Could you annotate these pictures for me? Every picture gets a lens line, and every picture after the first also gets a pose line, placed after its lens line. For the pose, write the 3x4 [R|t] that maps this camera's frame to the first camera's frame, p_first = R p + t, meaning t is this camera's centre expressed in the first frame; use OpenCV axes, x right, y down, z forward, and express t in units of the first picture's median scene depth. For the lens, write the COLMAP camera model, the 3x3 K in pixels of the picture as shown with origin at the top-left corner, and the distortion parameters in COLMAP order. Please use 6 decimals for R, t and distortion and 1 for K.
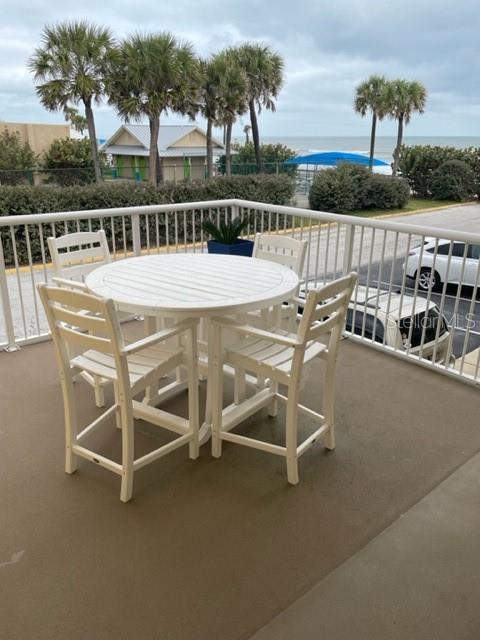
lens RADIAL K [[495.6, 0, 235.7], [0, 495.6, 307.1], [0, 0, 1]] dist [0.095917, -0.130580]
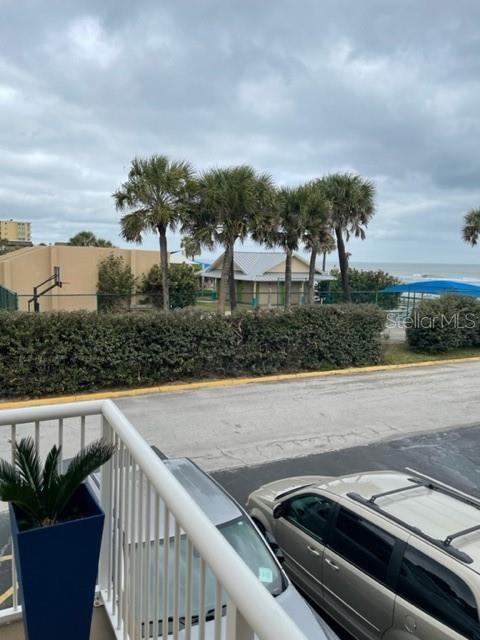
lens RADIAL K [[495.6, 0, 235.7], [0, 495.6, 307.1], [0, 0, 1]] dist [0.095917, -0.130580]
pose [[0.975859, 0.035790, -0.215449, 0.049477], [-0.085287, 0.970604, -0.225065, -0.041345], [0.201060, 0.238007, 0.950225, 0.107078]]
